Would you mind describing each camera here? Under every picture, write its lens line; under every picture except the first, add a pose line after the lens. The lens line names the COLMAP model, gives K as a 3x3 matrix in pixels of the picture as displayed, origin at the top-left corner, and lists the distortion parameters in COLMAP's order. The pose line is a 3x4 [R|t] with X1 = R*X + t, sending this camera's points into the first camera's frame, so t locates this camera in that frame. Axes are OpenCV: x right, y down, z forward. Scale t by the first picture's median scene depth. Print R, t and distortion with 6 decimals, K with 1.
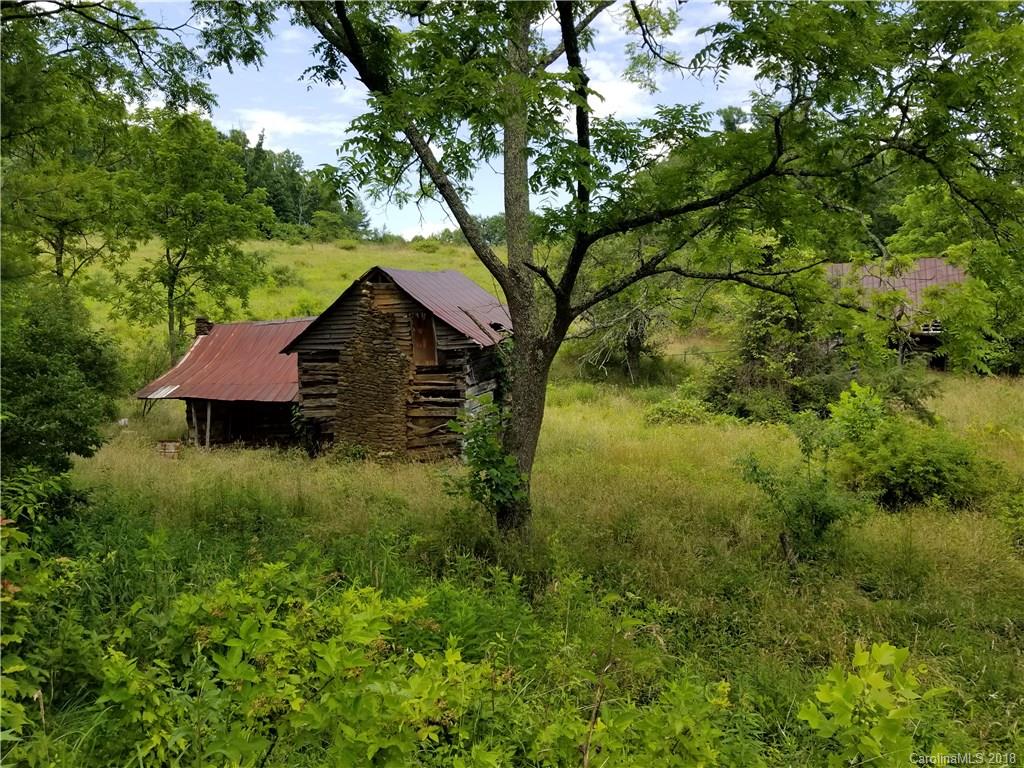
lens RADIAL K [[871.1, 0, 514.8], [0, 871.1, 377.9], [0, 0, 1]] dist [0.064702, -0.137270]
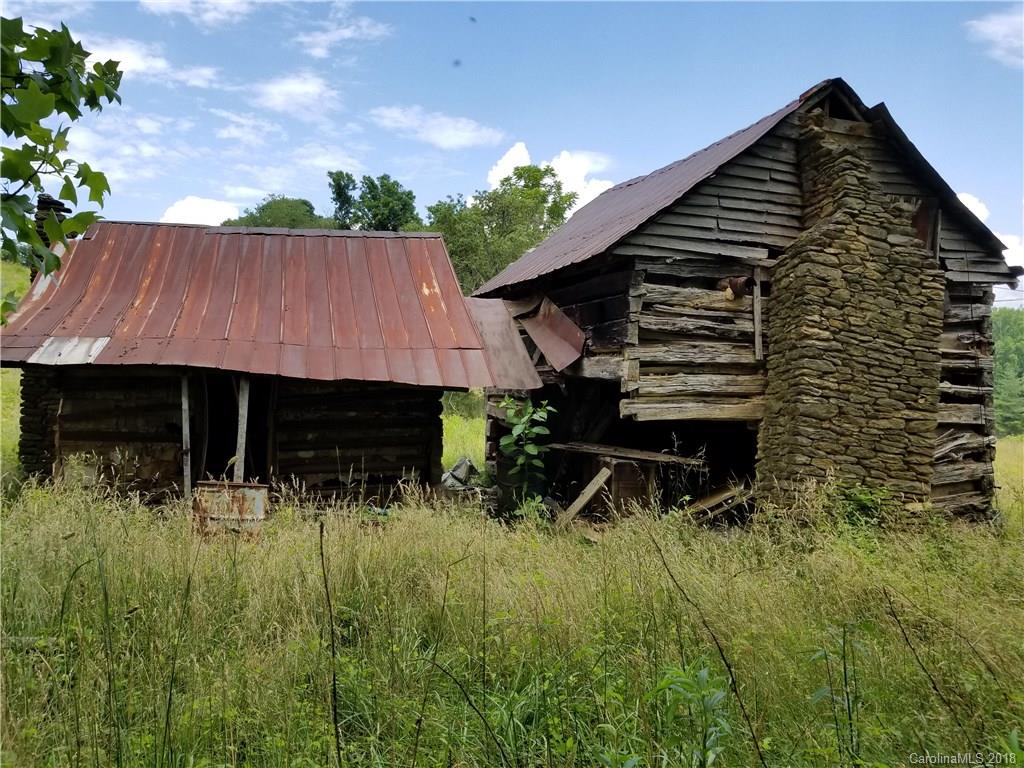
lens RADIAL K [[807.5, 0, 509.5], [0, 807.5, 382.8], [0, 0, 1]] dist [0.049445, -0.076660]
pose [[0.838226, 0.061632, 0.541829, -0.521634], [-0.018285, 0.996211, -0.085030, 0.064135], [-0.545016, 0.061367, 0.836177, 0.774773]]
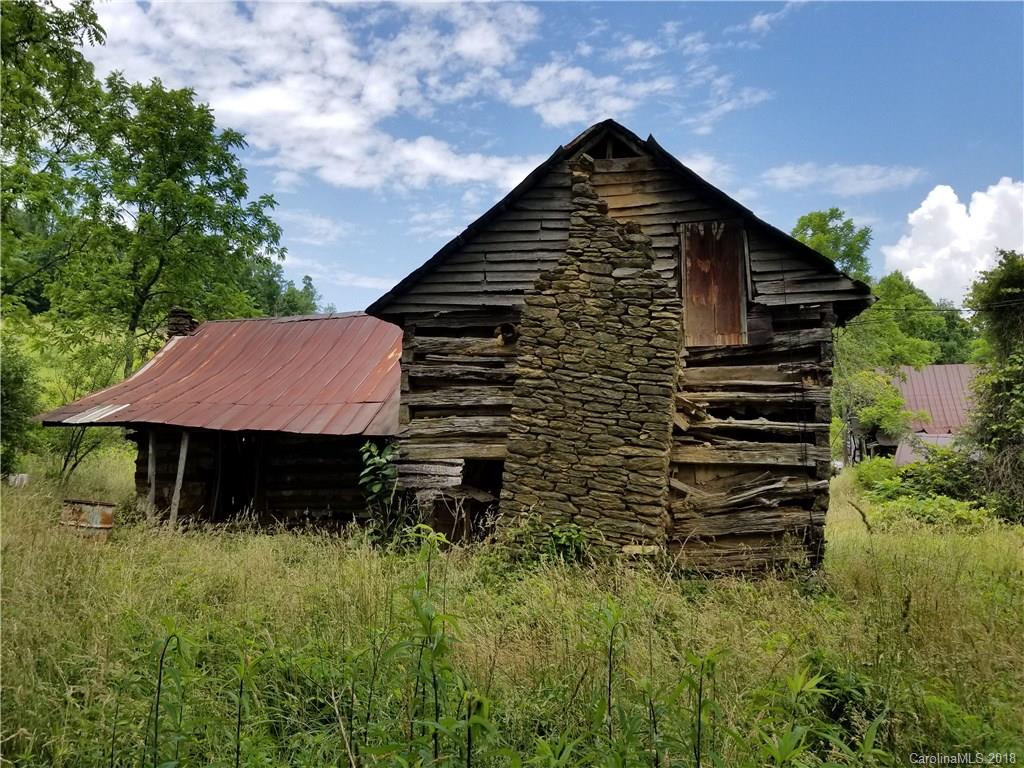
lens RADIAL K [[807.5, 0, 489.7], [0, 807.5, 377.0], [0, 0, 1]] dist [0.049445, -0.076660]
pose [[0.997577, 0.057469, 0.039218, -0.233109], [-0.050508, 0.985843, -0.159881, 0.071638], [-0.047851, 0.157513, 0.986357, 0.630459]]
